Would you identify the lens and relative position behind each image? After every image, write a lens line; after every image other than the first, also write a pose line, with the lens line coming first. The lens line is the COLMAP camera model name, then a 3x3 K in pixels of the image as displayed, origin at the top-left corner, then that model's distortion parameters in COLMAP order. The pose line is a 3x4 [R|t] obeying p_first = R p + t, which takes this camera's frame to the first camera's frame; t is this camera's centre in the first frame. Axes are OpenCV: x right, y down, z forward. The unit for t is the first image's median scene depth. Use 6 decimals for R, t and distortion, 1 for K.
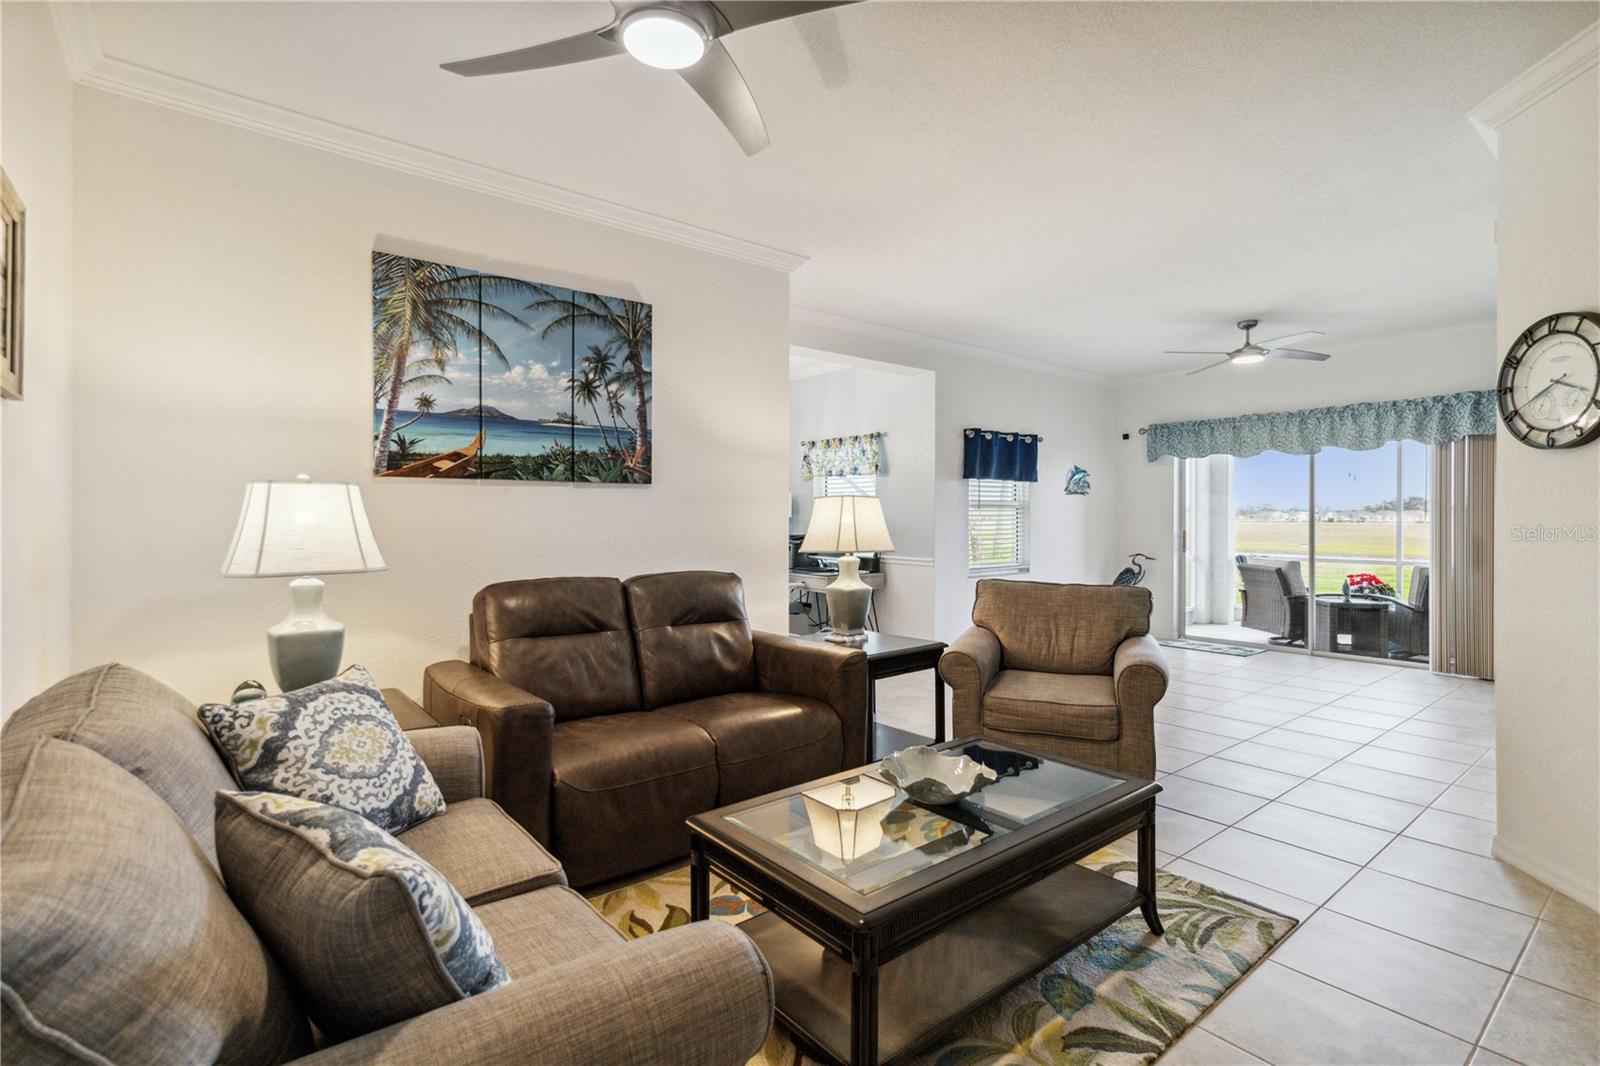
lens RADIAL K [[733.1, 0, 800.2], [0, 733.1, 523.1], [0, 0, 1]] dist [0.003801, 0.000219]
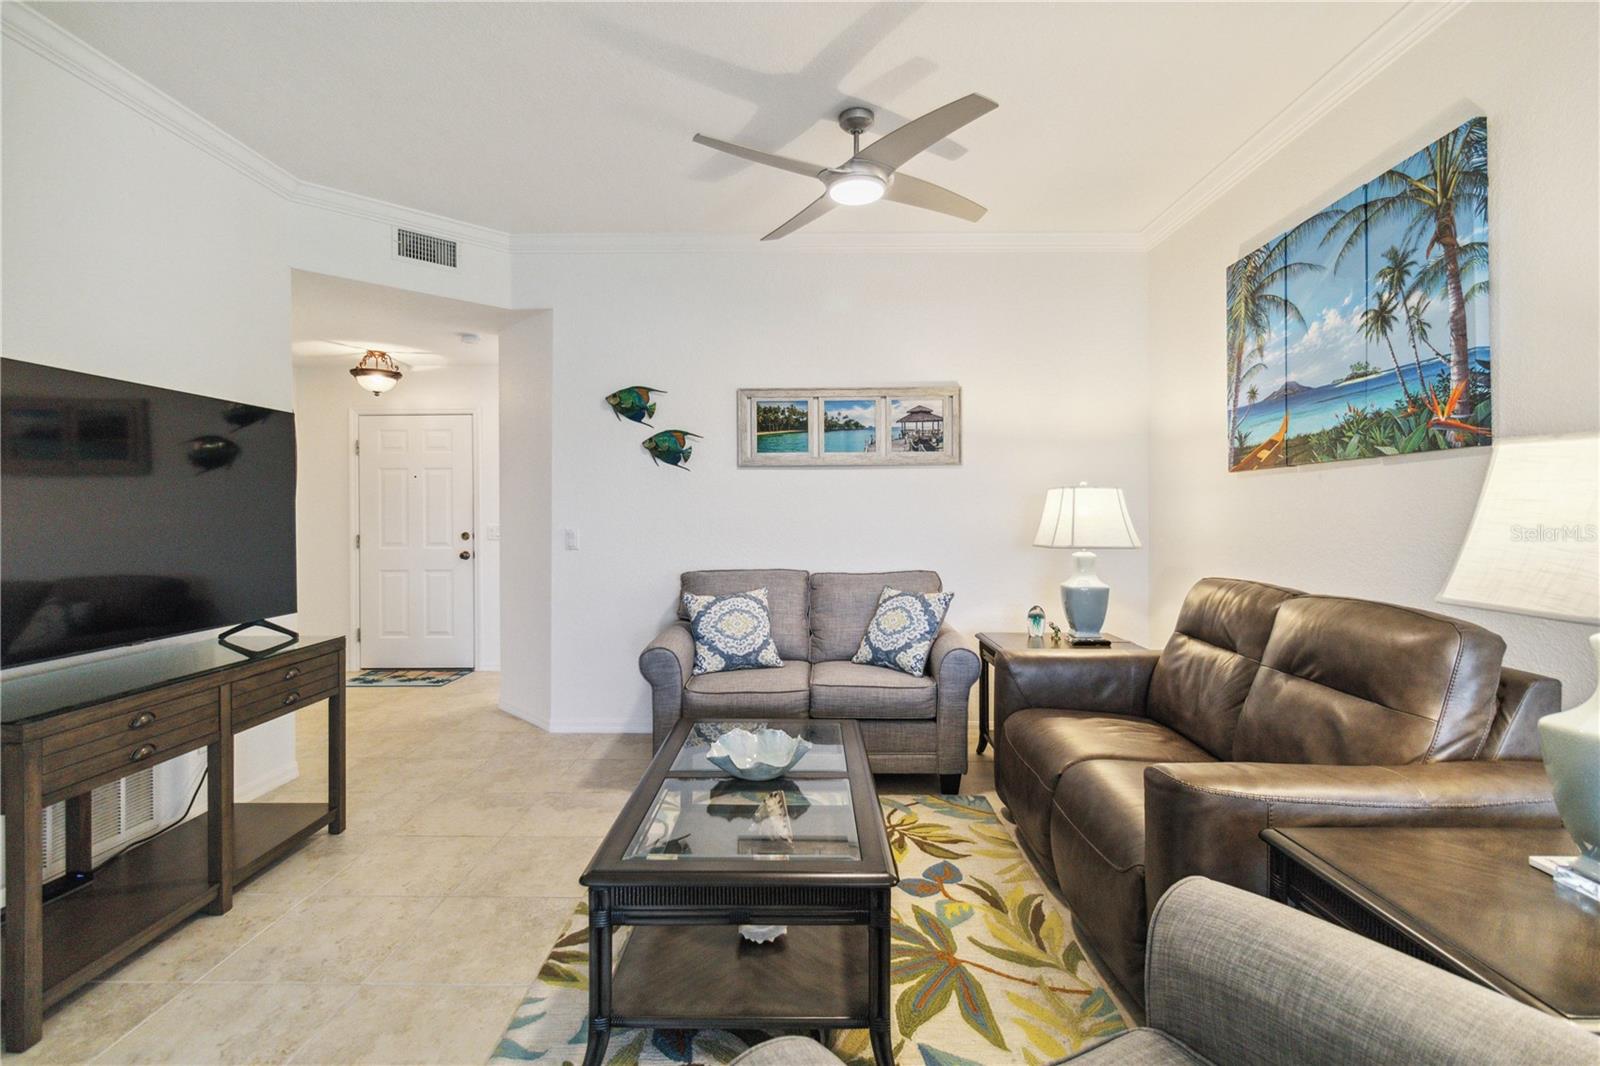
lens RADIAL K [[733.1, 0, 802.7], [0, 733.1, 521.6], [0, 0, 1]] dist [0.003801, 0.000219]
pose [[-0.627905, 0.011241, -0.778209, 0.601100], [-0.000839, 0.999885, 0.015120, -0.005434], [0.778290, 0.010147, -0.627823, 1.062431]]
